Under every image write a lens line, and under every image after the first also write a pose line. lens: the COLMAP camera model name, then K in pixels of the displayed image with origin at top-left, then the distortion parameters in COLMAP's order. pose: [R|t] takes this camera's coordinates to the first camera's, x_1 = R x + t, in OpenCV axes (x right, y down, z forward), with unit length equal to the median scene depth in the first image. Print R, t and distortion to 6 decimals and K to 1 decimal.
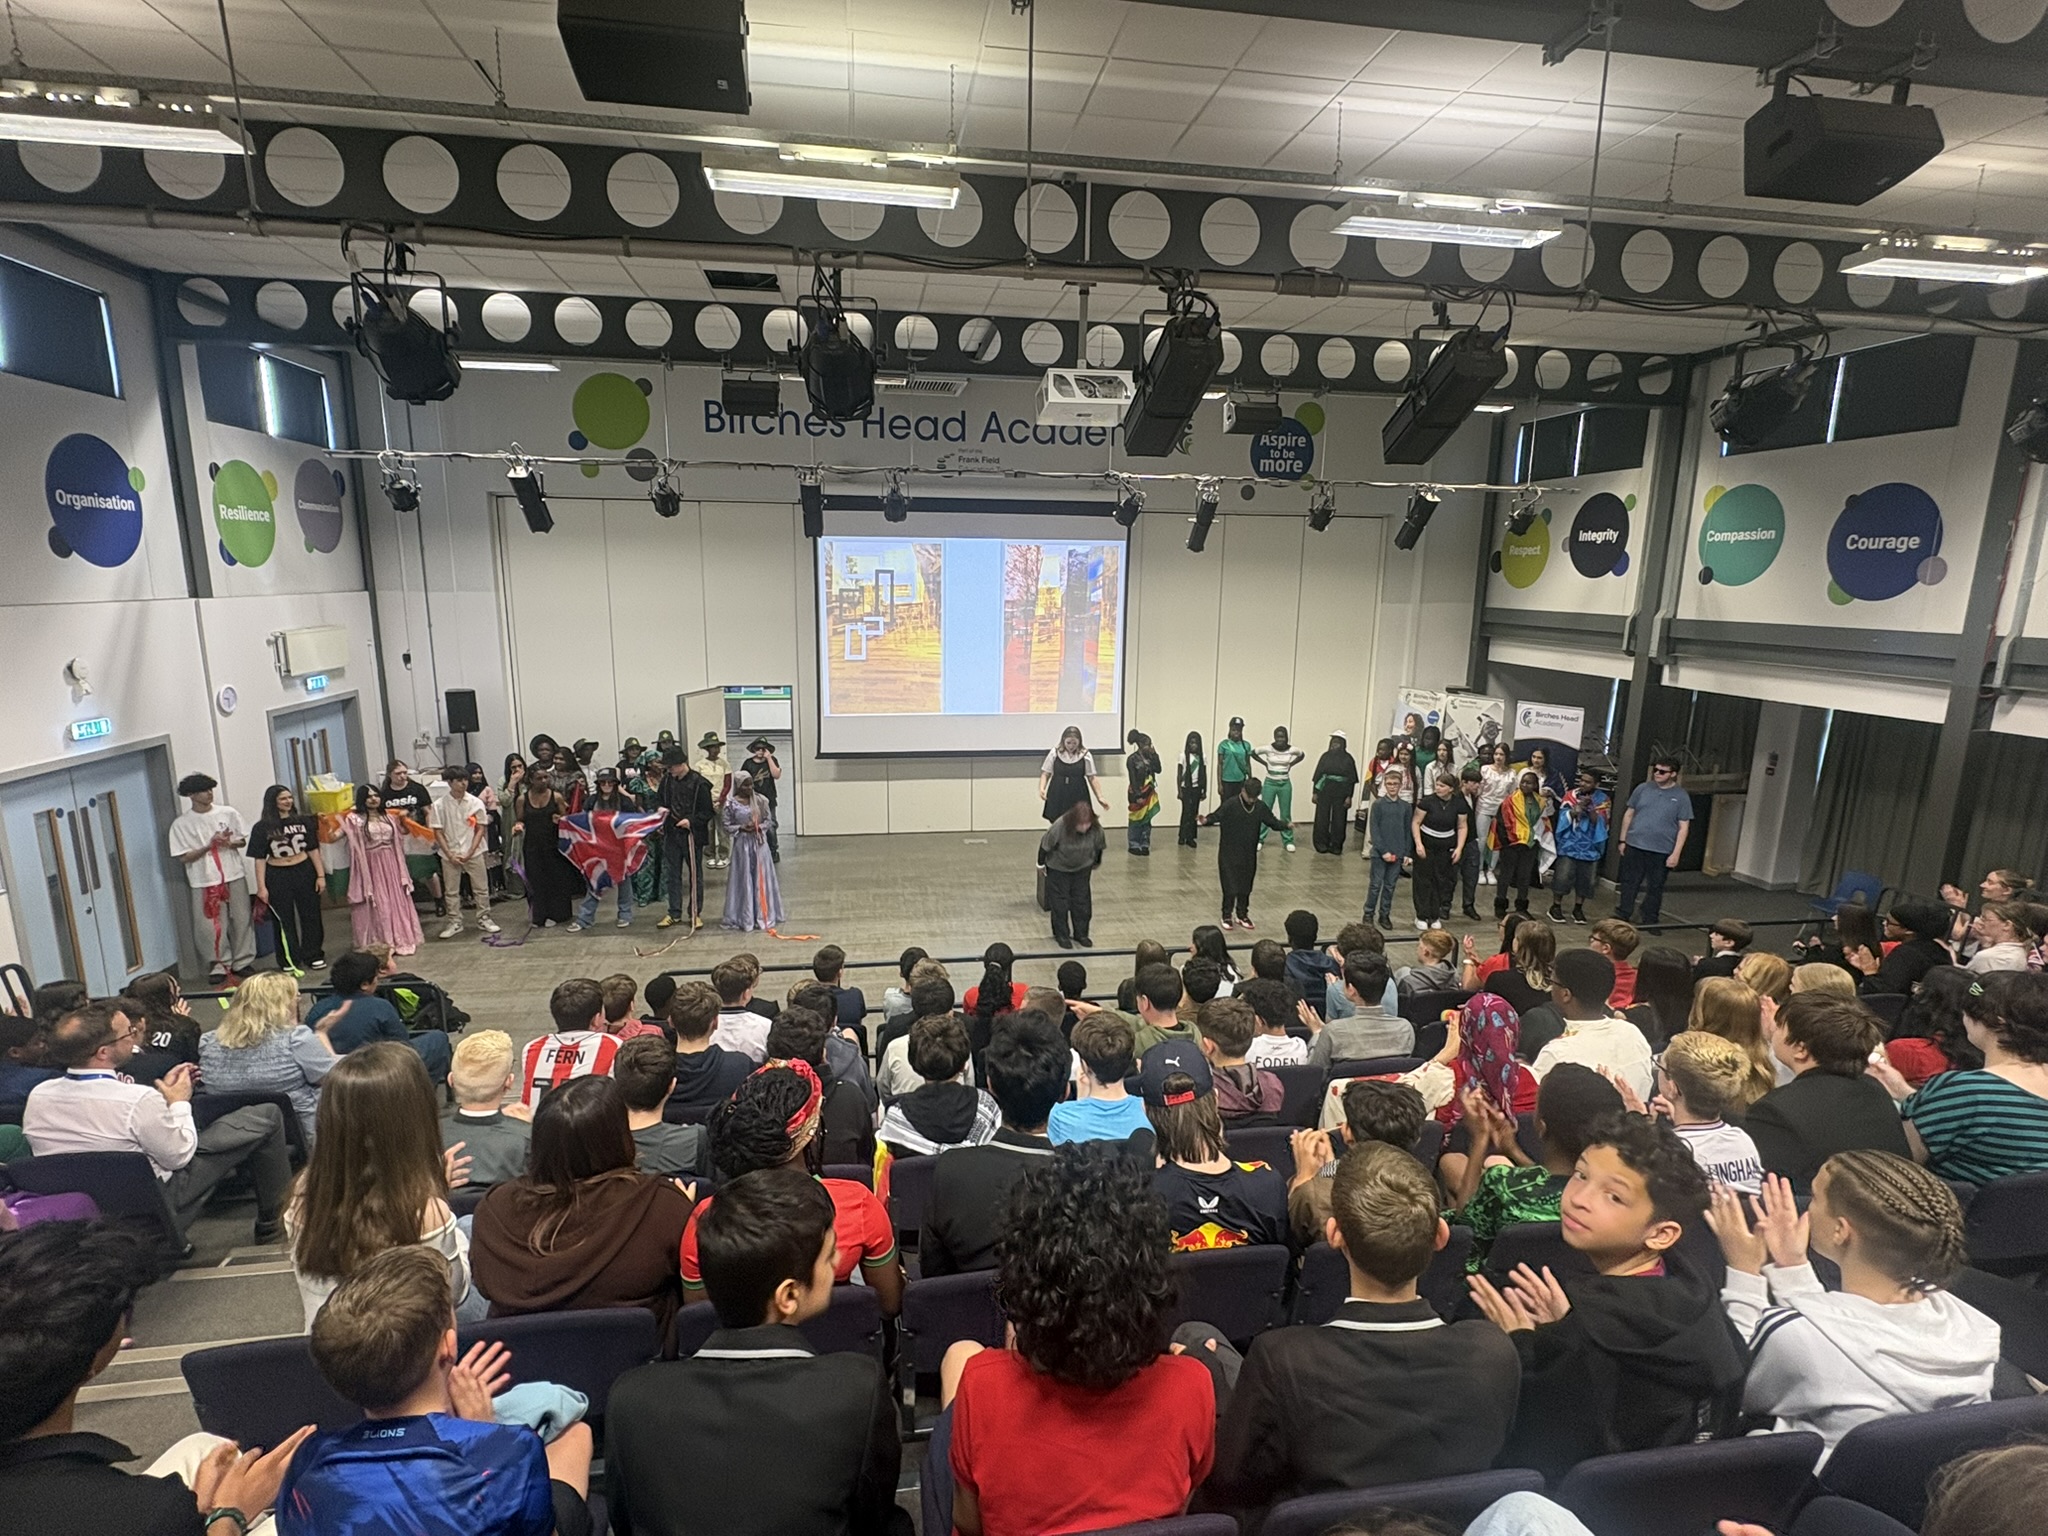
lens RADIAL K [[1026.0, 0, 1023.8], [0, 1026.0, 781.8], [0, 0, 1]] dist [0.005734, 0.000377]
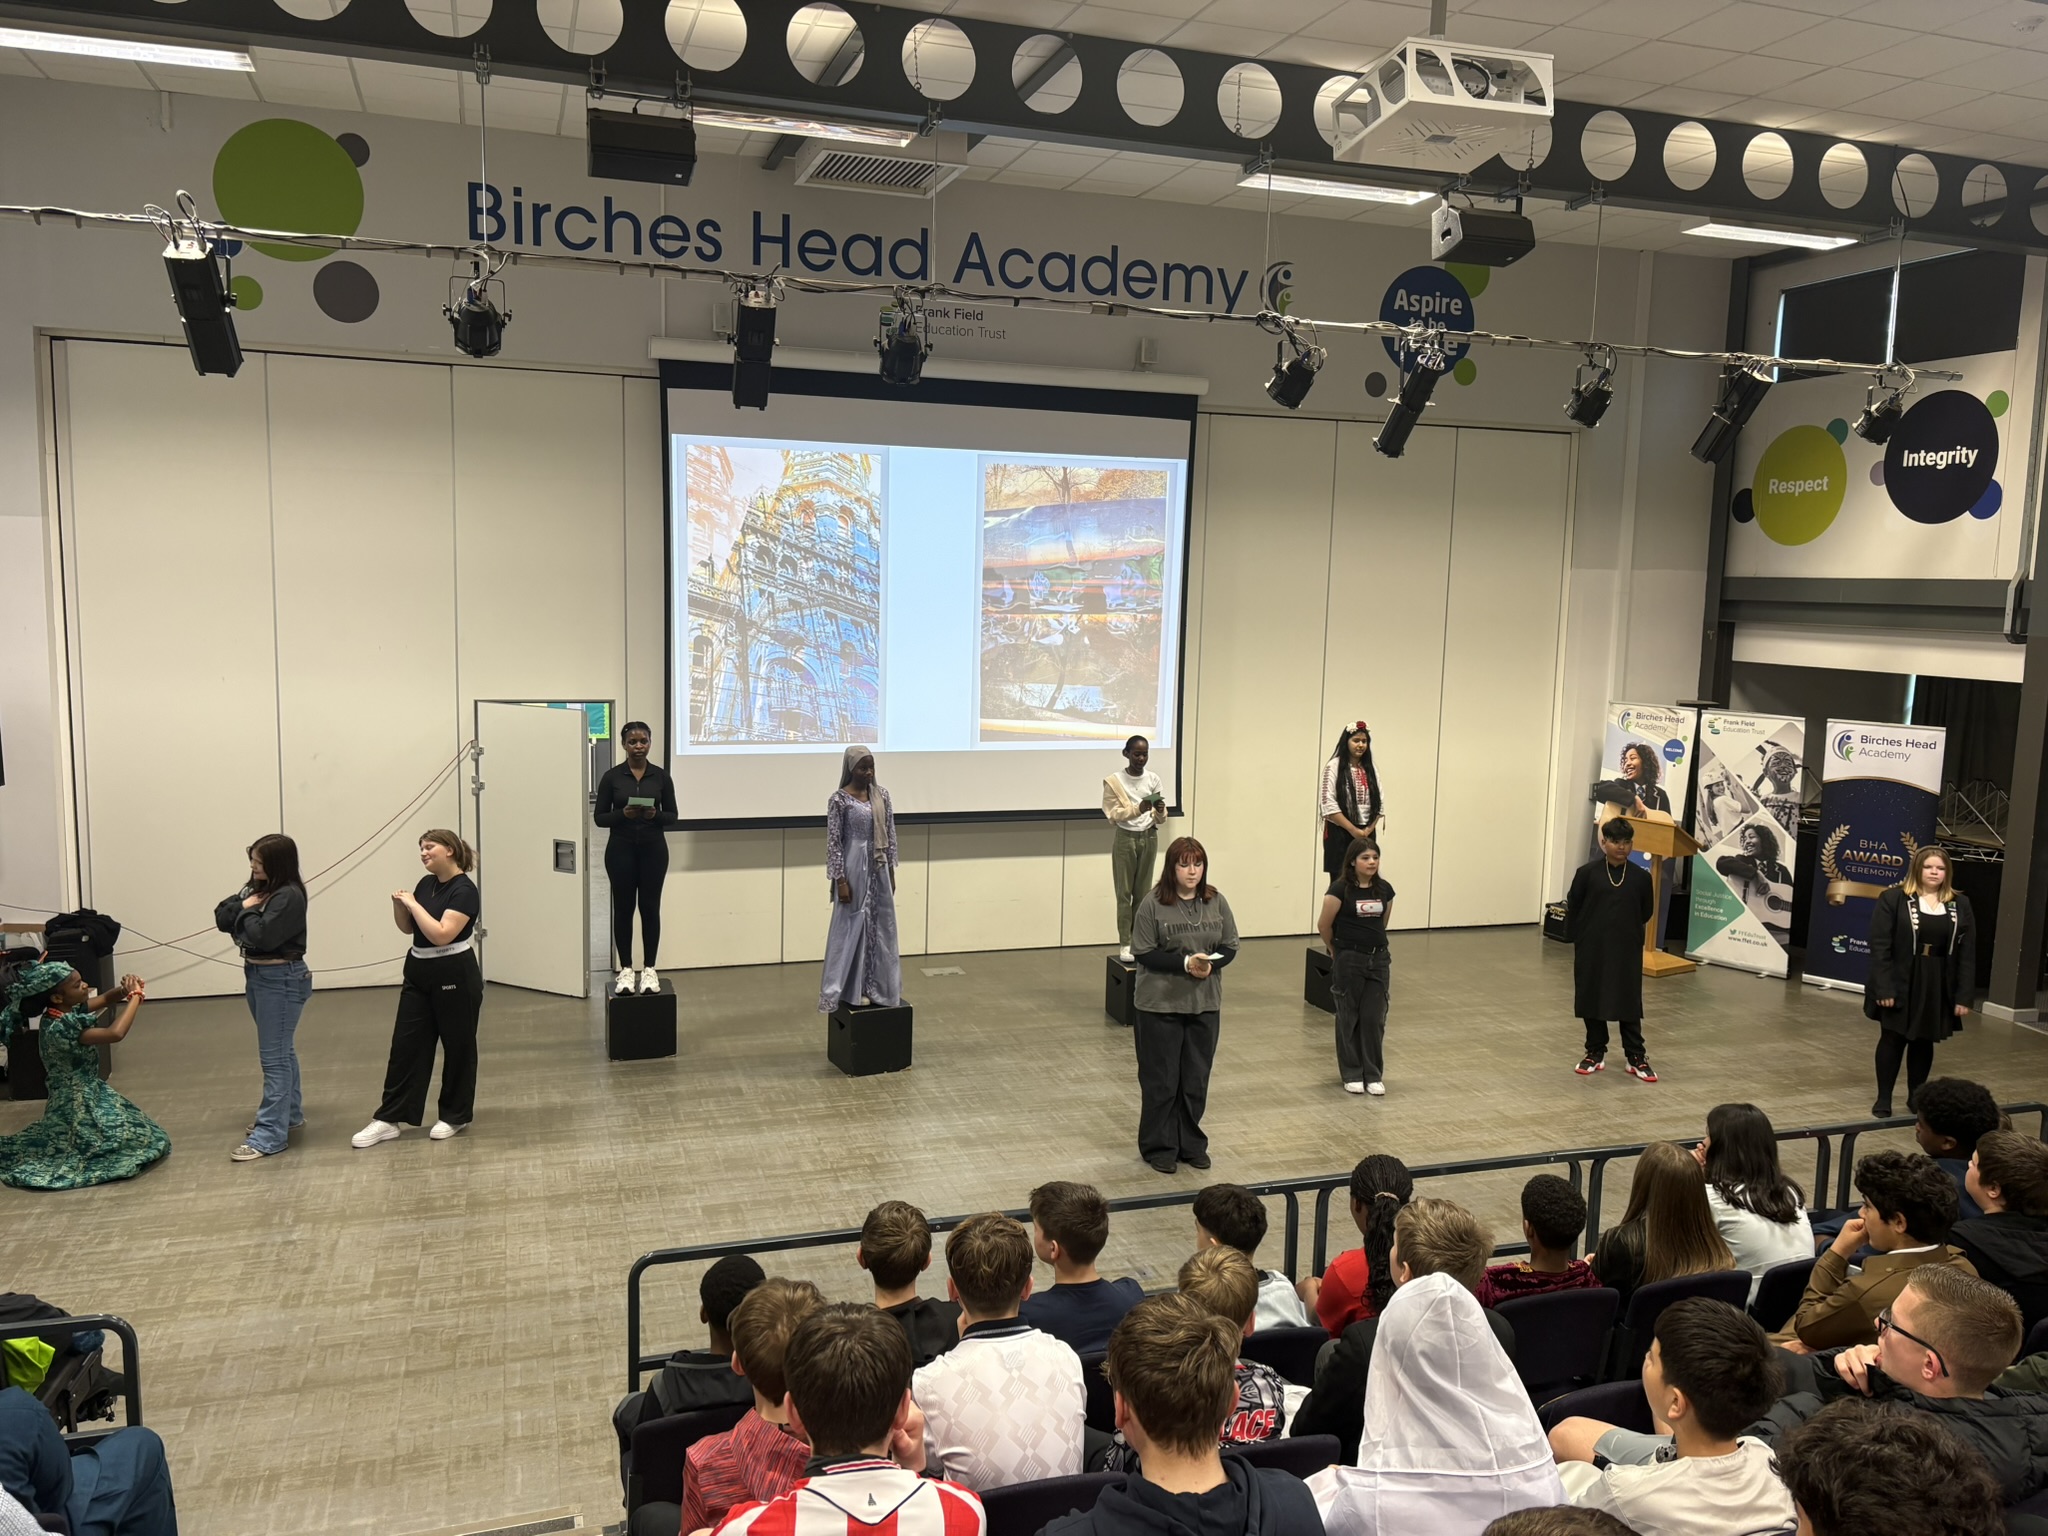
lens RADIAL K [[1576.2, 0, 1025.4], [0, 1576.2, 760.0], [0, 0, 1]] dist [0.039381, -0.023942]
pose [[0.986588, -0.008600, 0.163003, -0.158115], [0.021990, 0.996510, -0.080524, 0.013424], [-0.161742, 0.083029, 0.983334, 0.138497]]
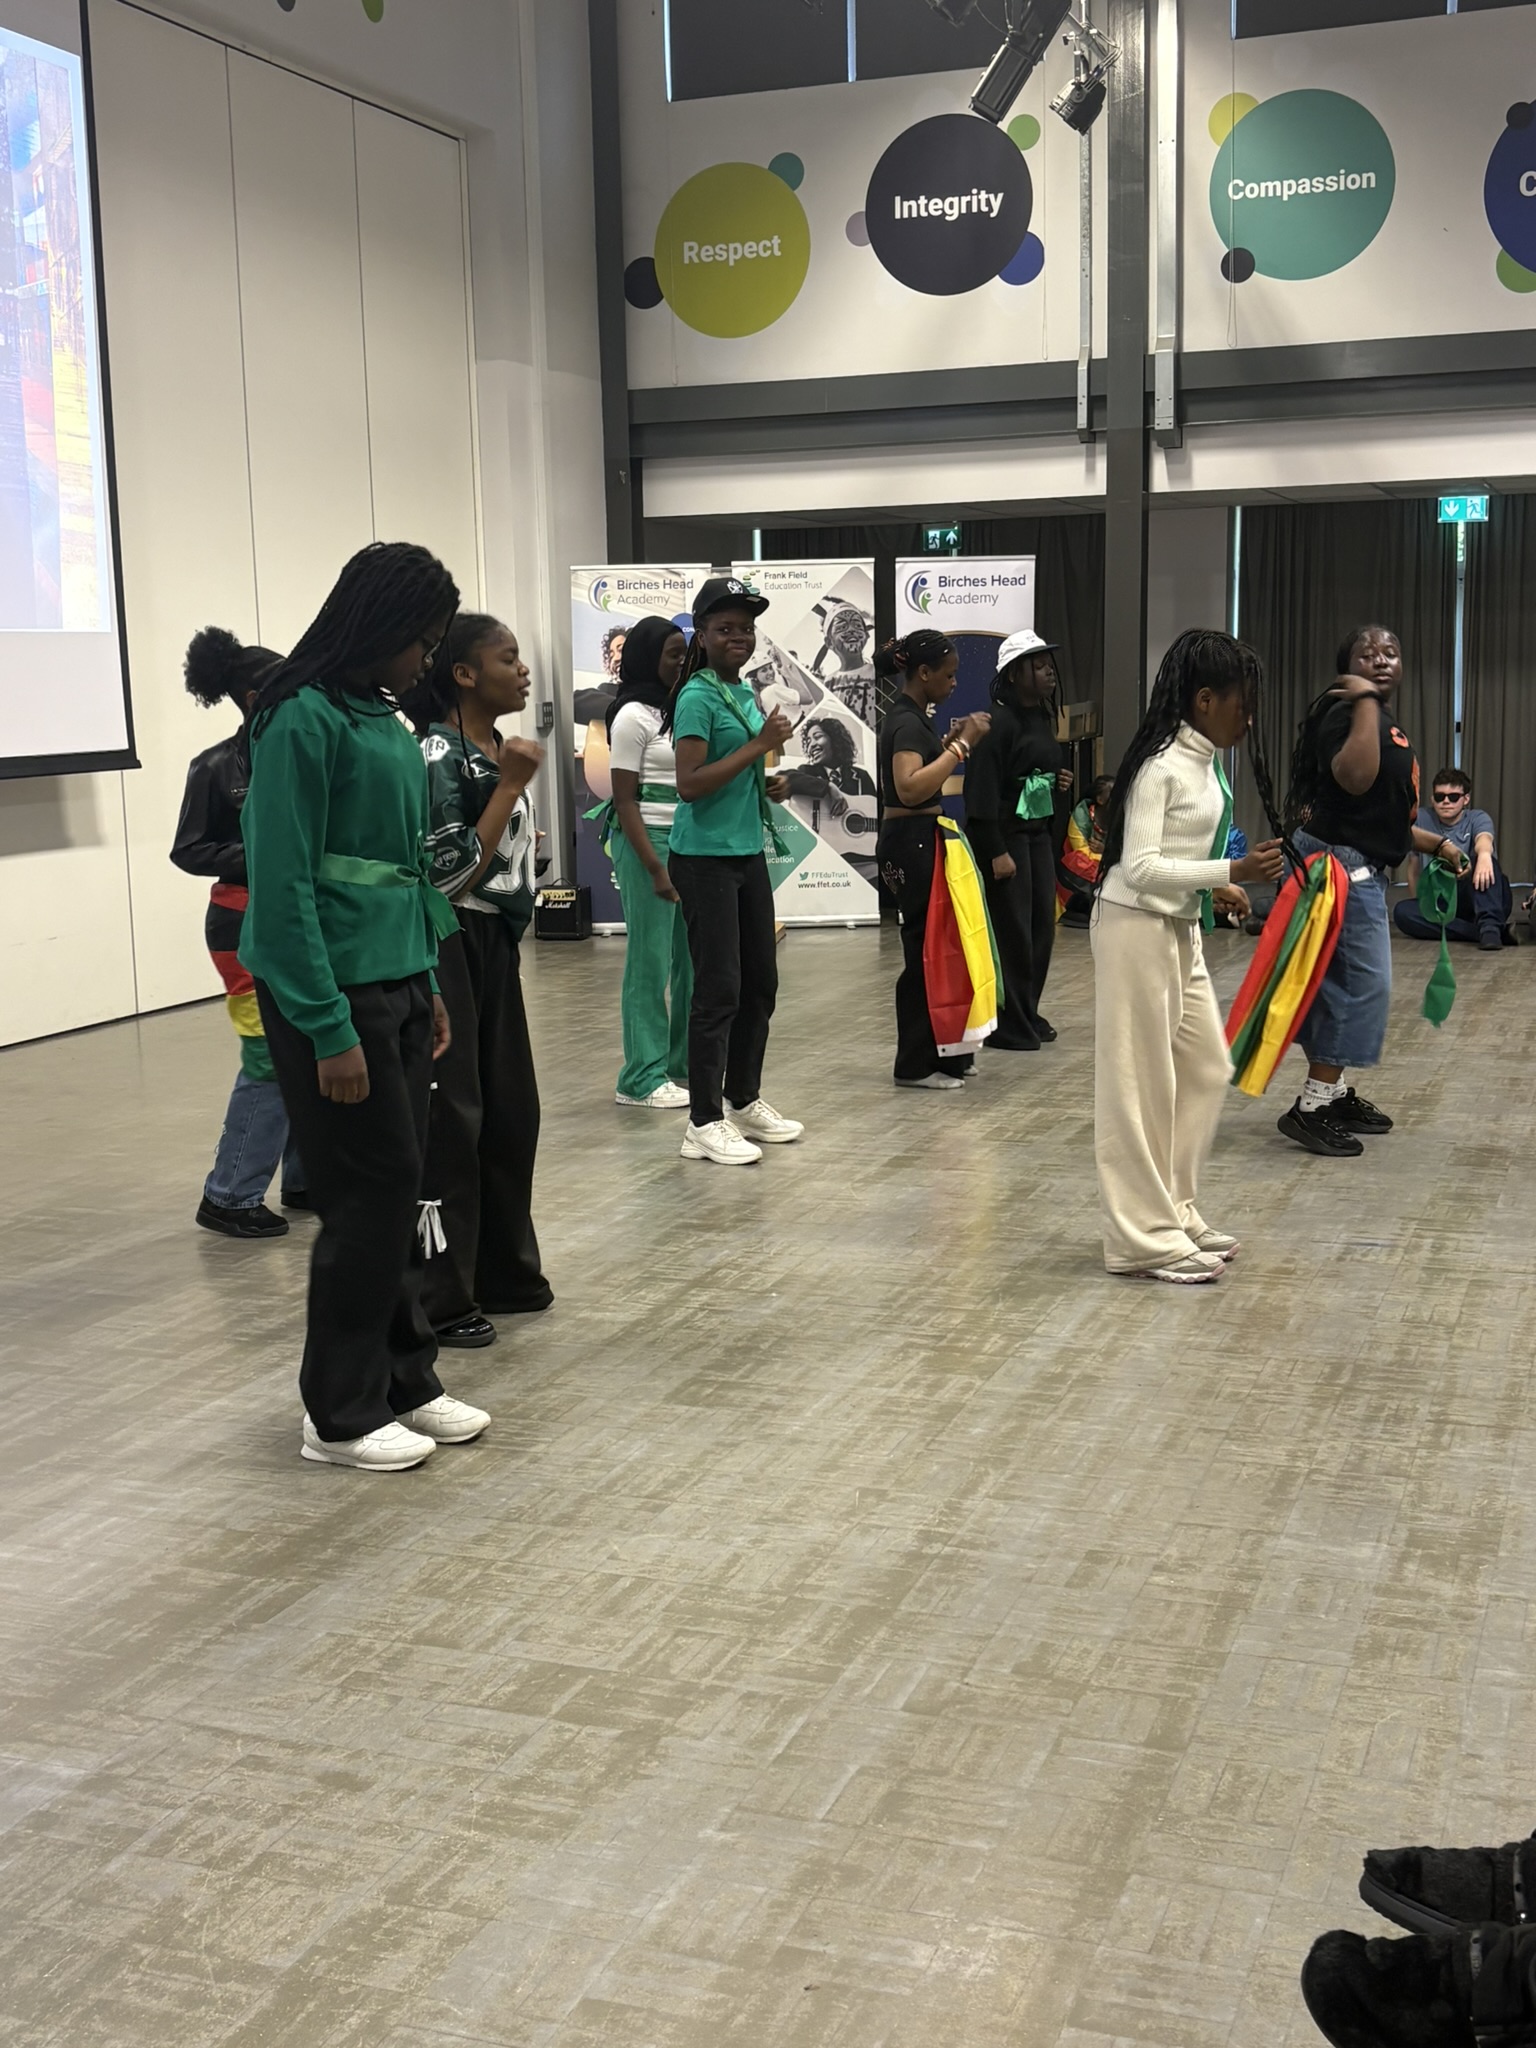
lens RADIAL K [[2404.1, 0, 769.2], [0, 2404.1, 1059.9], [0, 0, 1]] dist [0.035089, 0.000000]
pose [[0.486776, -0.165999, 0.857609, -0.511194], [0.206836, 0.975762, 0.071469, 0.051977], [-0.848686, 0.142596, 0.509312, 0.548348]]
